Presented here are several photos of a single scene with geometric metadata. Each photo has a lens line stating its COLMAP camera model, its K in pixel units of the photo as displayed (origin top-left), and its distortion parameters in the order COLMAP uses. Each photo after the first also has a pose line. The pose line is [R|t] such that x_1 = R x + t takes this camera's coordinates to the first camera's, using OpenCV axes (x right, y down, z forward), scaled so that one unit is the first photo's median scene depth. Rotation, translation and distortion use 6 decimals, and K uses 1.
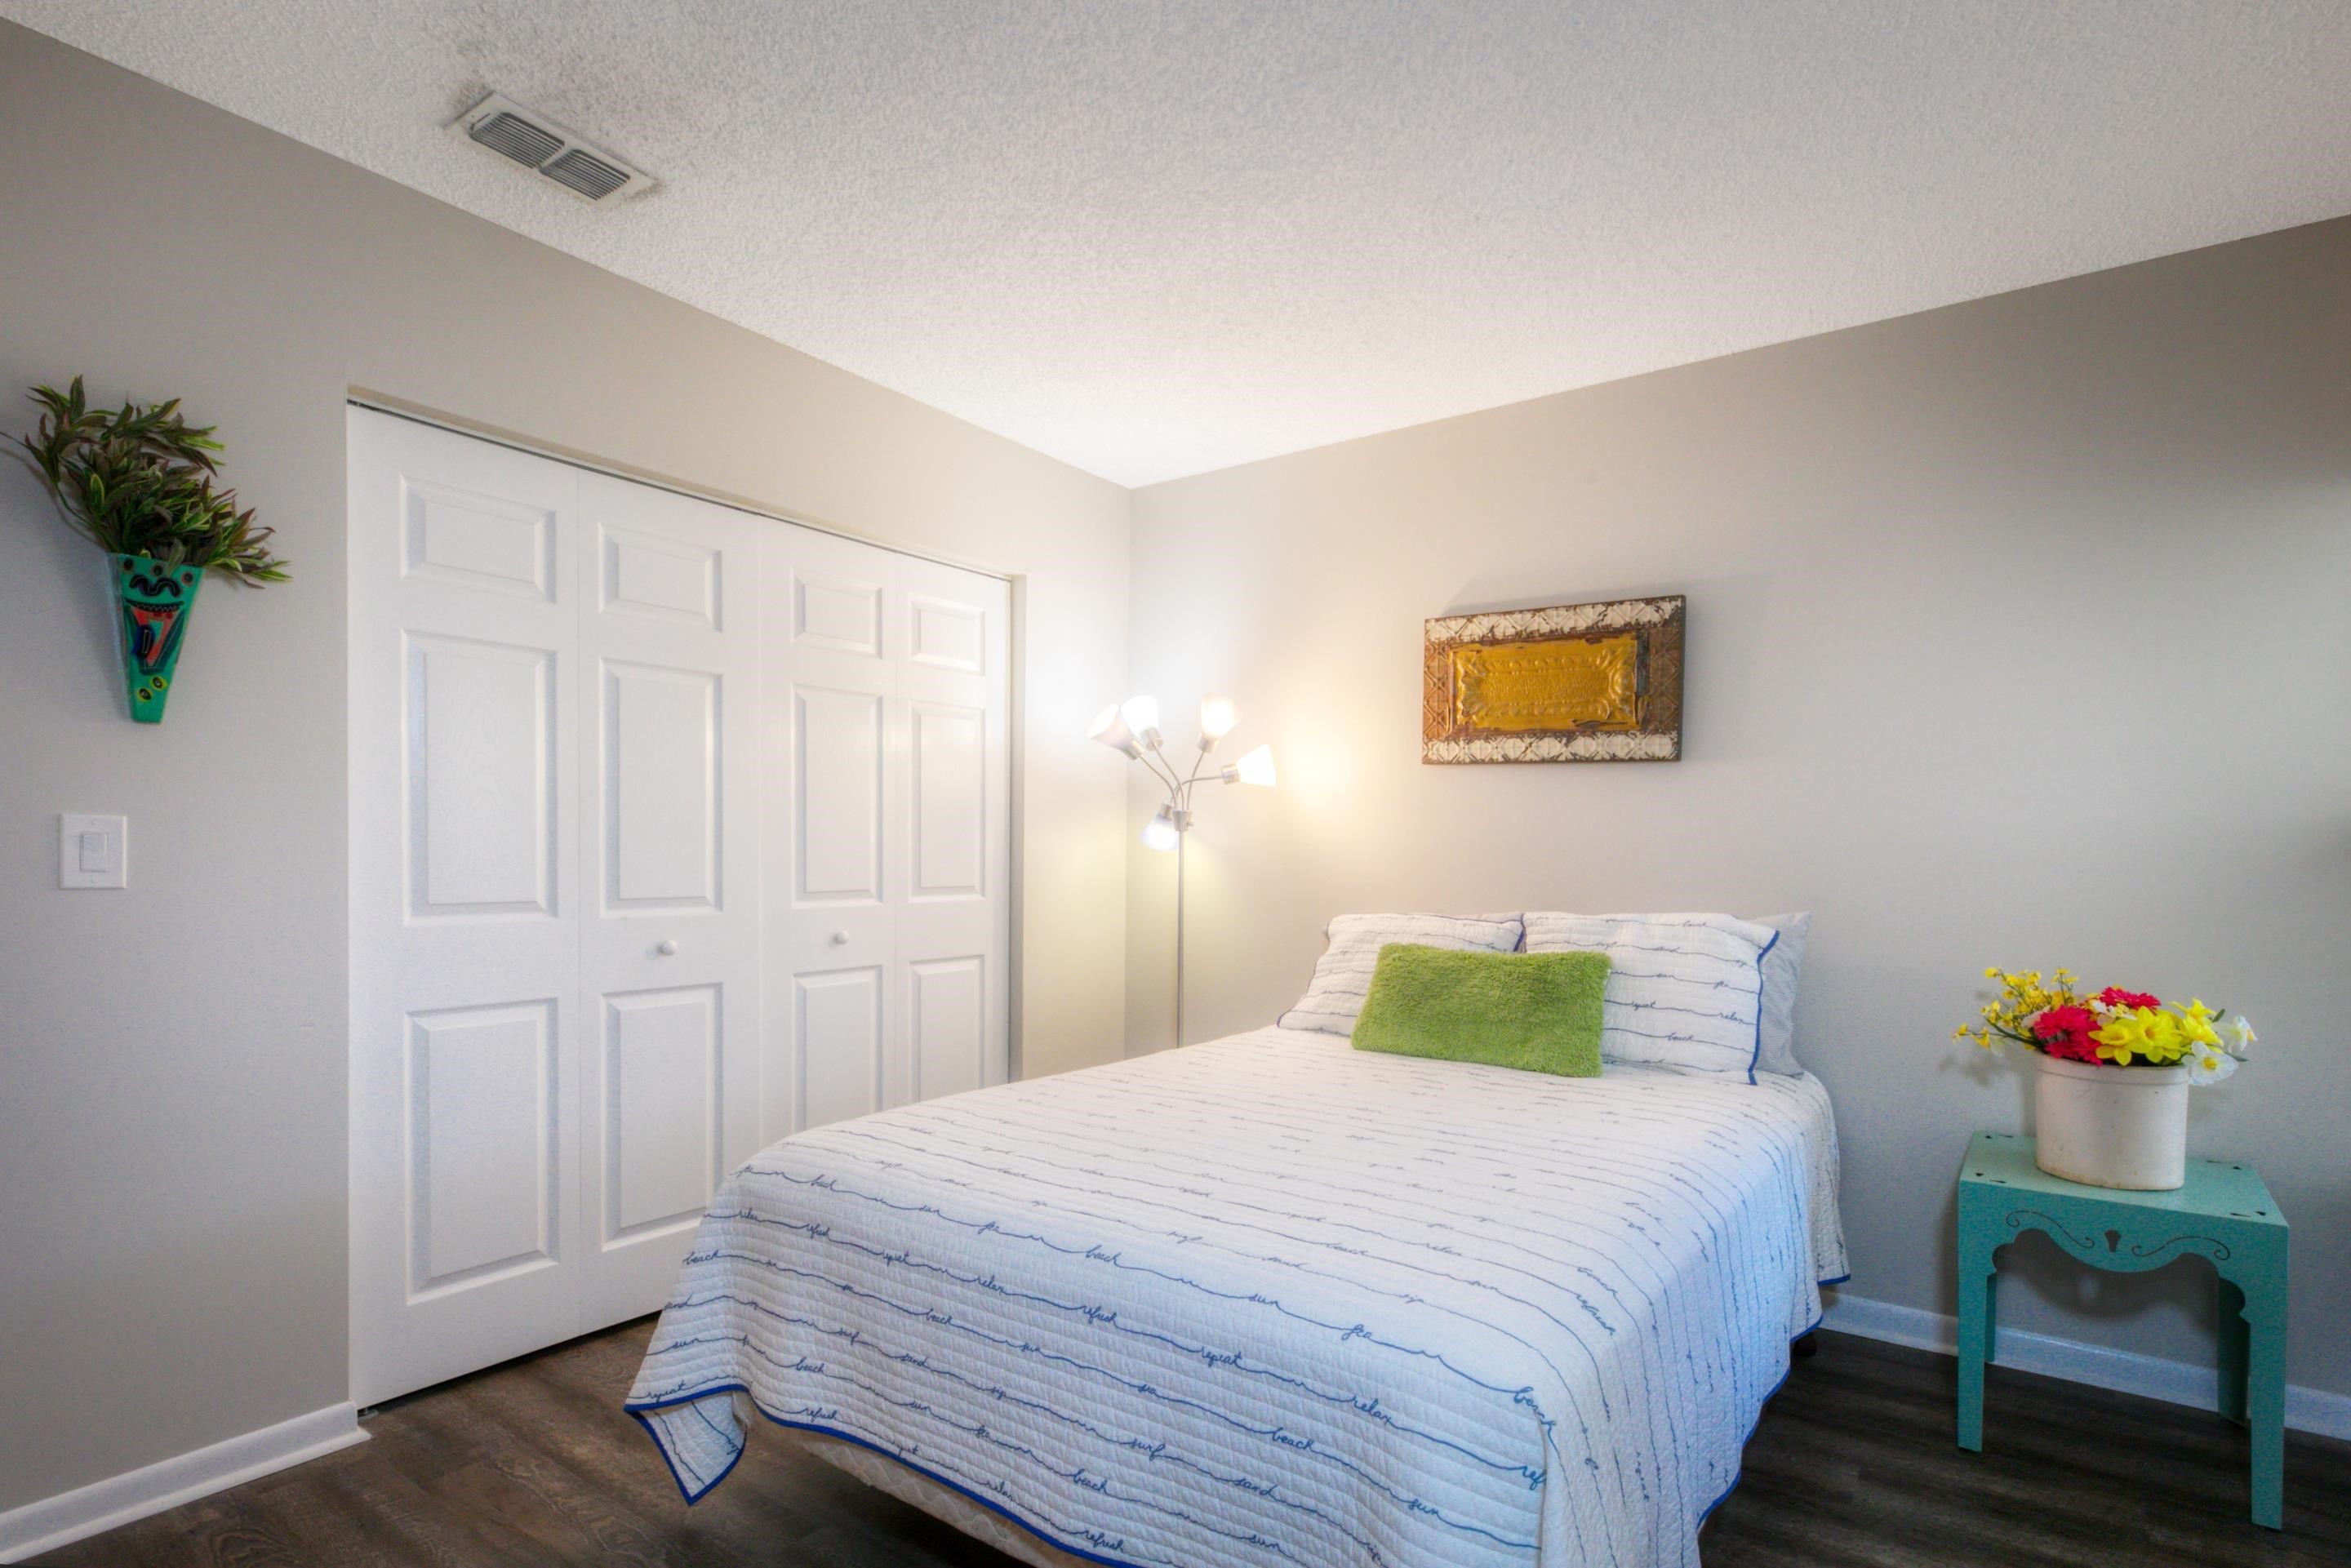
lens RADIAL K [[1094.3, 0, 1180.6], [0, 1094.3, 867.3], [0, 0, 1]] dist [0.026684, -0.027986]
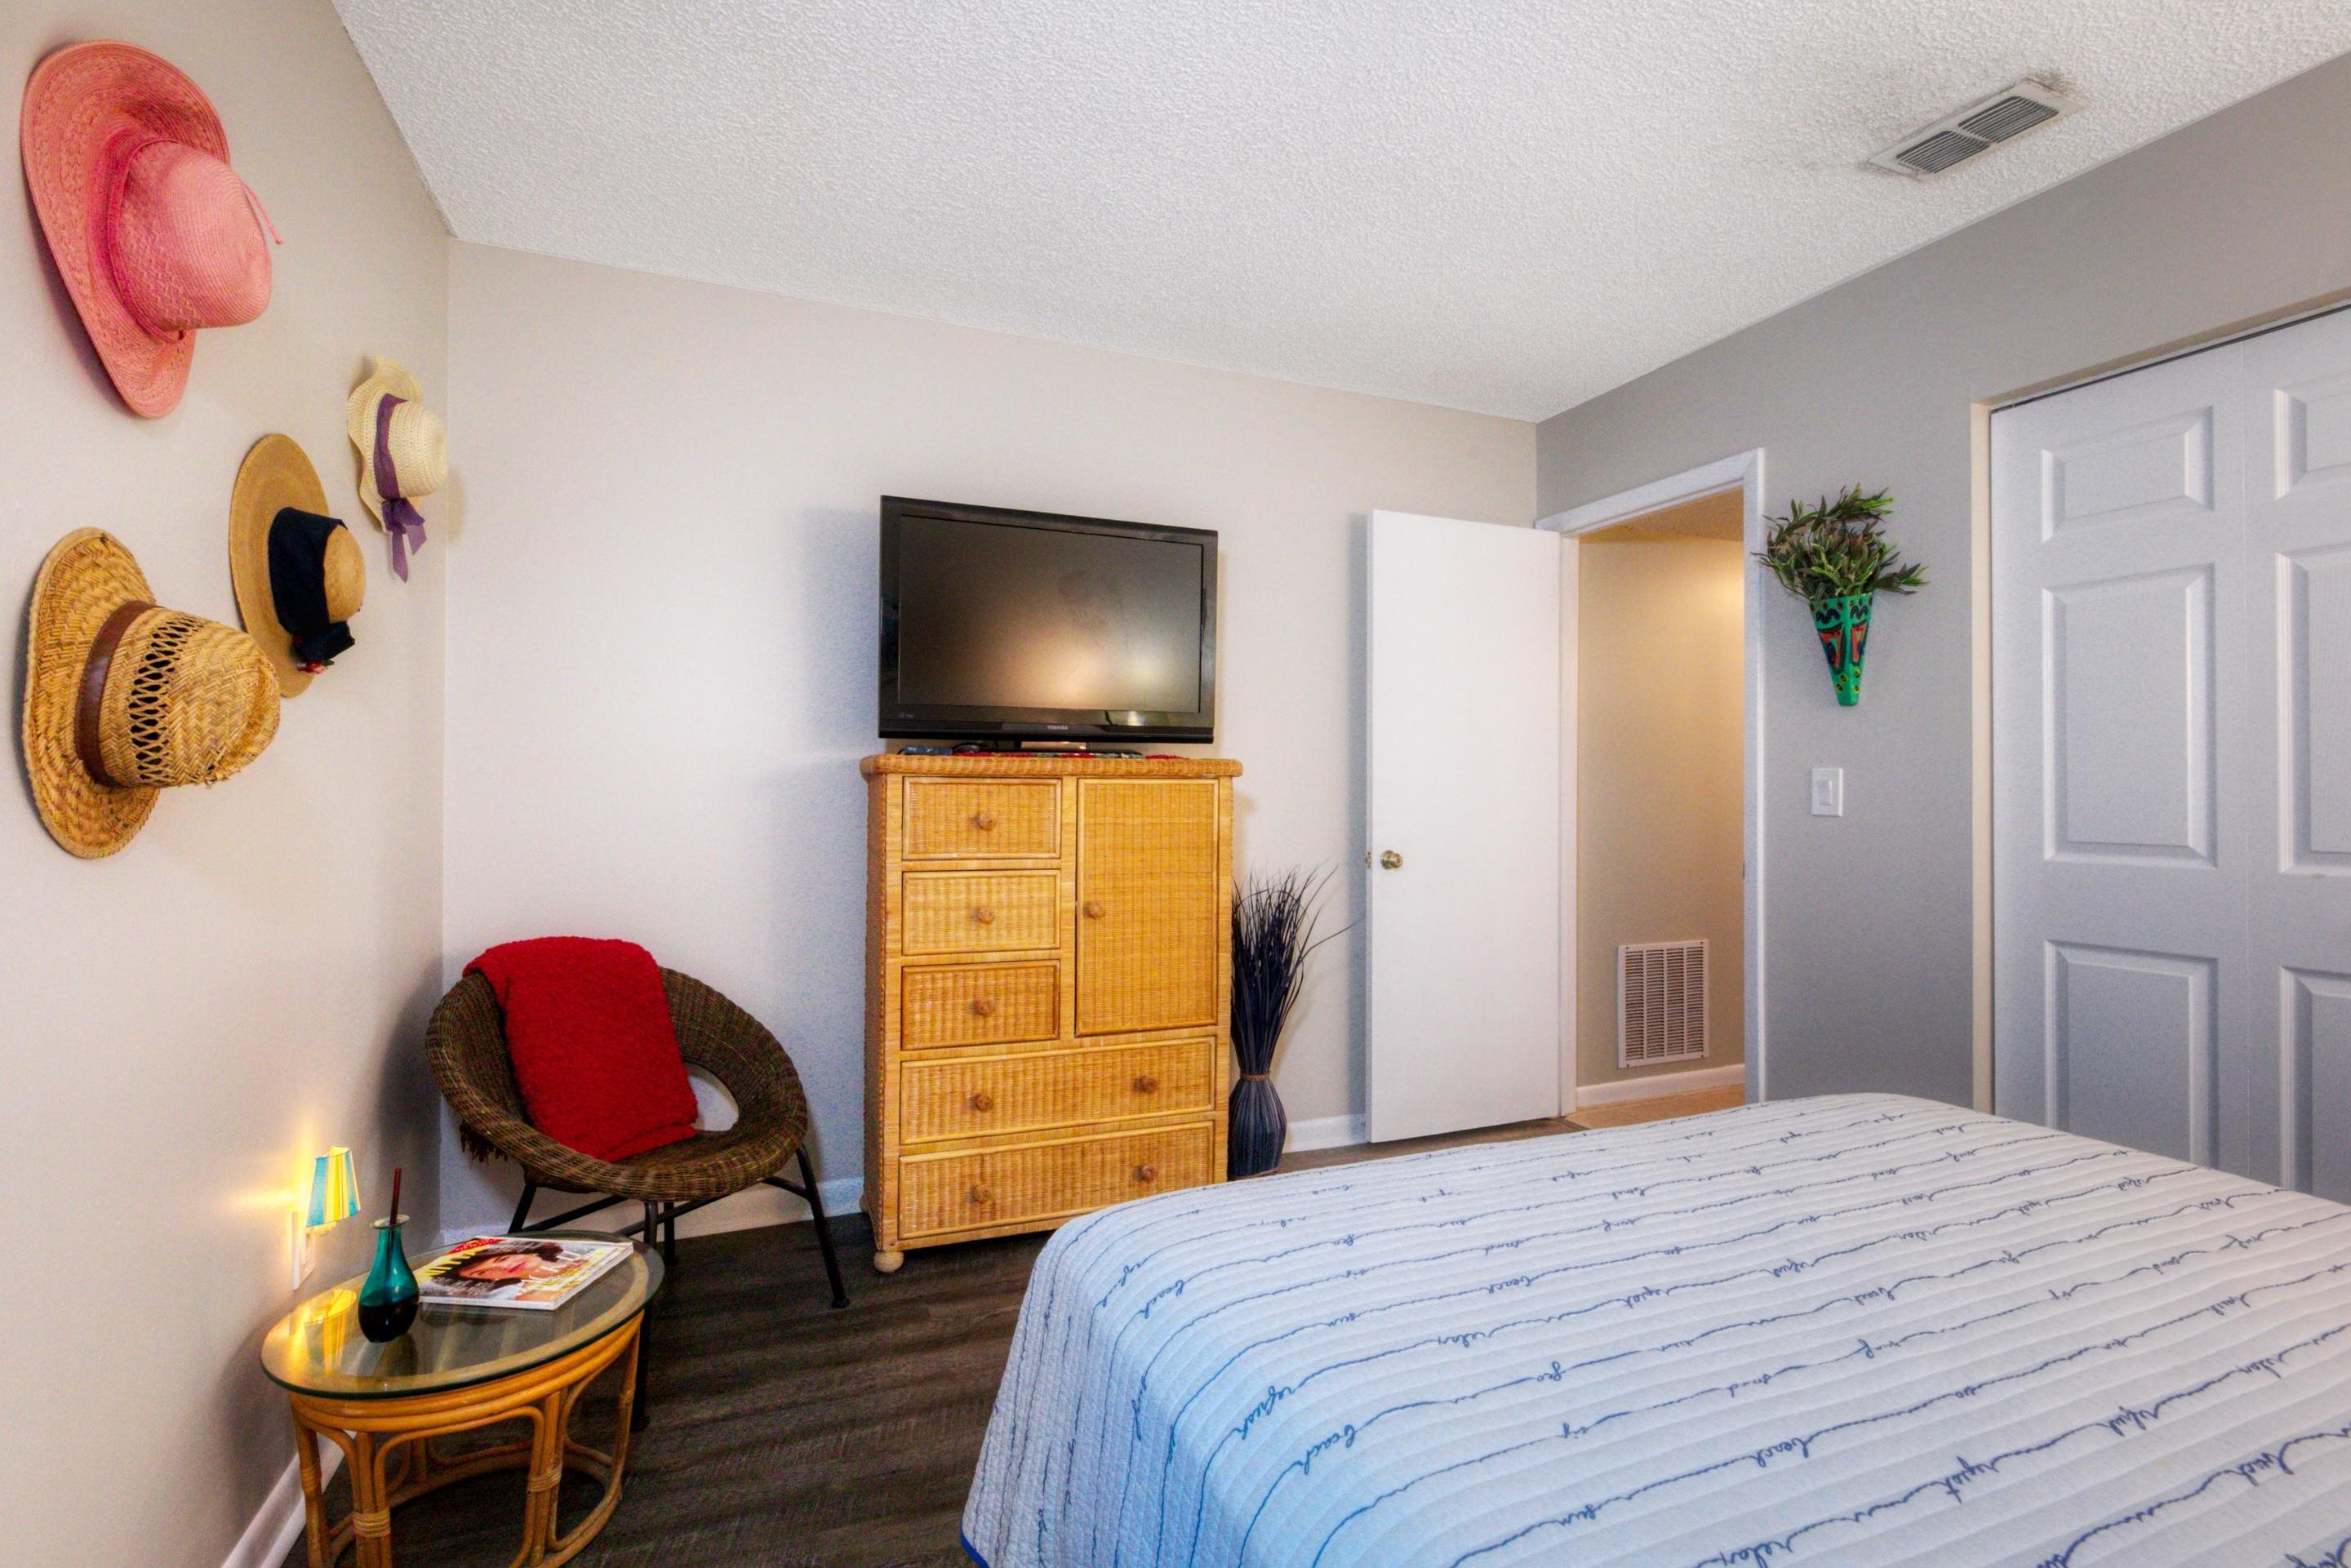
lens RADIAL K [[1075.5, 0, 1171.1], [0, 1075.5, 786.8], [0, 0, 1]] dist [-0.002288, -0.000662]
pose [[-0.501623, -0.016116, -0.864936, 0.651319], [-0.019481, 0.999783, -0.007330, 0.005350], [0.864867, 0.013172, -0.501829, 0.789797]]
